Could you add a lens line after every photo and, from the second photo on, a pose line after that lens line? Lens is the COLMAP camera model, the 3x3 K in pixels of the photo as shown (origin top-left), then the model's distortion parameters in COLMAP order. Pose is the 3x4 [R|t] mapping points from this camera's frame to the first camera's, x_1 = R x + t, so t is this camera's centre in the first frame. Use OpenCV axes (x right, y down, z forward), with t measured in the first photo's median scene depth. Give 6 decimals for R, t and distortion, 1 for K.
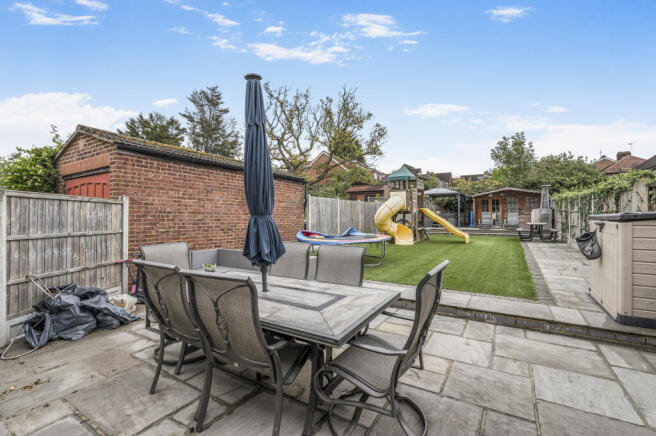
lens RADIAL K [[295.4, 0, 329.2], [0, 295.4, 216.1], [0, 0, 1]] dist [0.000580, -0.000030]
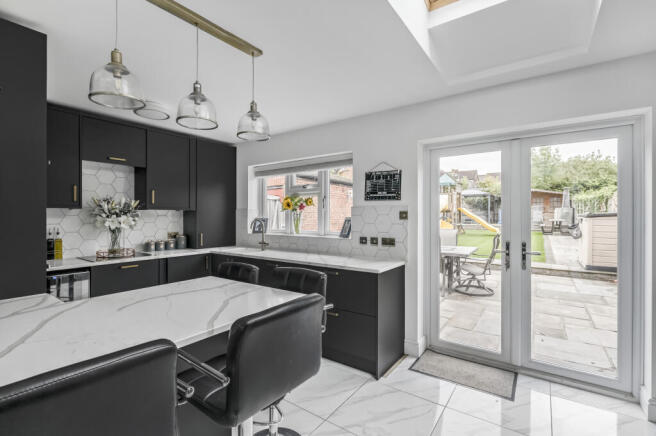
lens RADIAL K [[295.4, 0, 329.2], [0, 295.4, 216.1], [0, 0, 1]] dist [0.000580, -0.000030]
pose [[0.997715, 0.001927, -0.067538, -0.138720], [-0.001280, 0.999953, 0.009635, -0.002028], [0.067553, -0.009526, 0.997670, -0.252546]]
